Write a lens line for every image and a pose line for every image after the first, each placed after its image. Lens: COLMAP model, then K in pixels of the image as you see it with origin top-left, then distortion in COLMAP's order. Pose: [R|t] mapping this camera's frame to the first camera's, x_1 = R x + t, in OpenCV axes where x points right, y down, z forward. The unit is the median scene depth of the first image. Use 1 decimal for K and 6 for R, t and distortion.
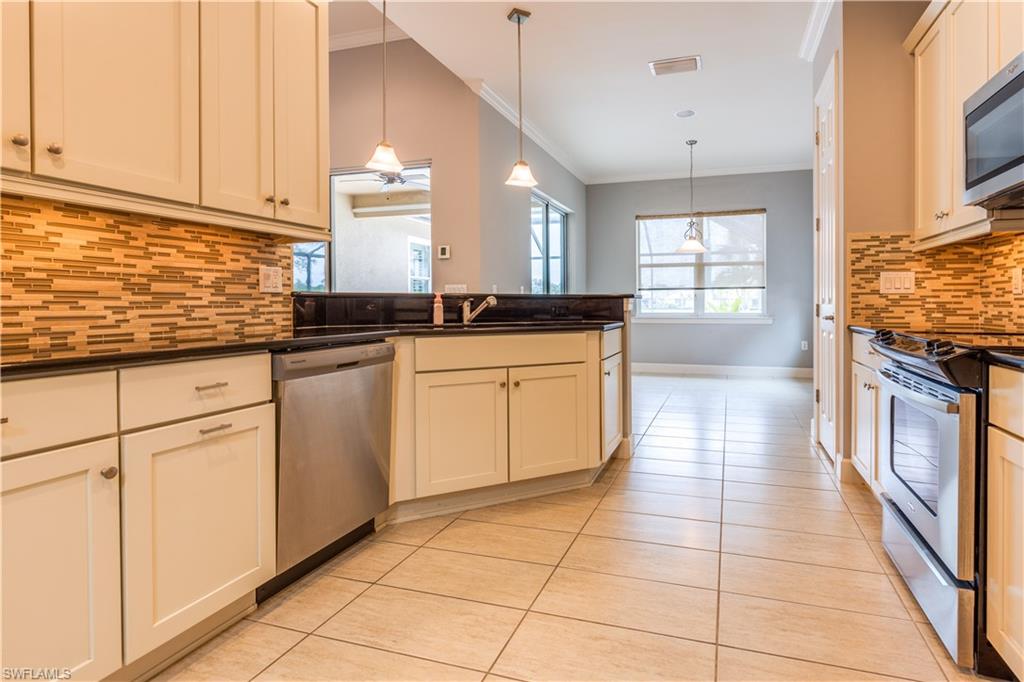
lens RADIAL K [[535.2, 0, 503.5], [0, 535.2, 306.6], [0, 0, 1]] dist [-0.000627, -0.000536]
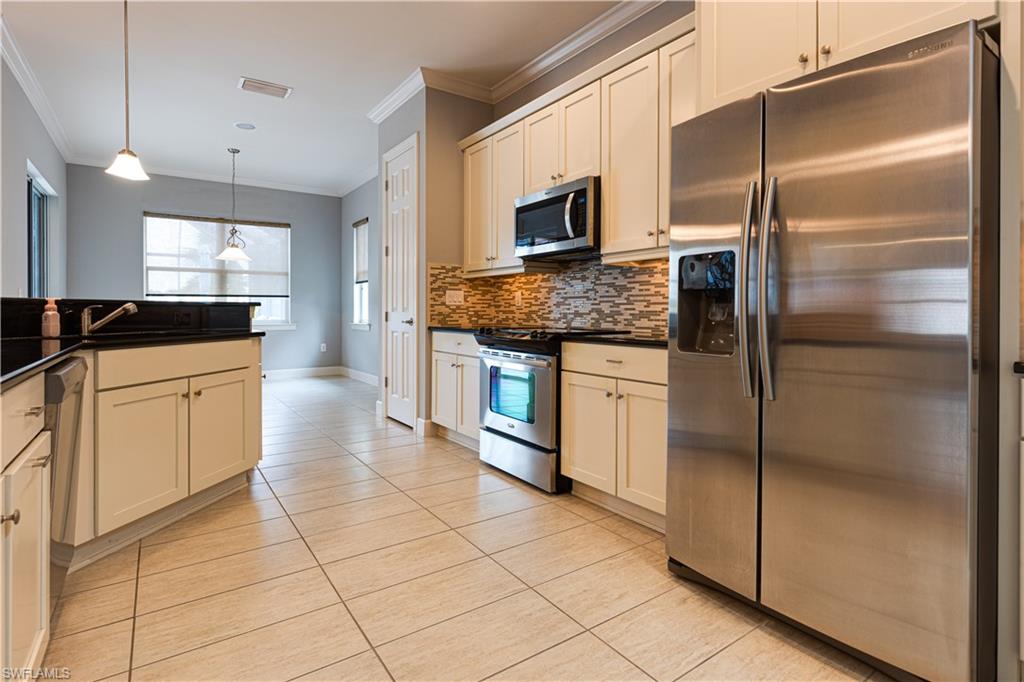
lens RADIAL K [[535.2, 0, 503.5], [0, 535.2, 306.6], [0, 0, 1]] dist [-0.000627, -0.000536]
pose [[0.612779, 0.007889, 0.790215, -0.379887], [0.002698, 0.999923, -0.012075, -0.001030], [-0.790250, 0.009531, 0.612711, -0.042340]]
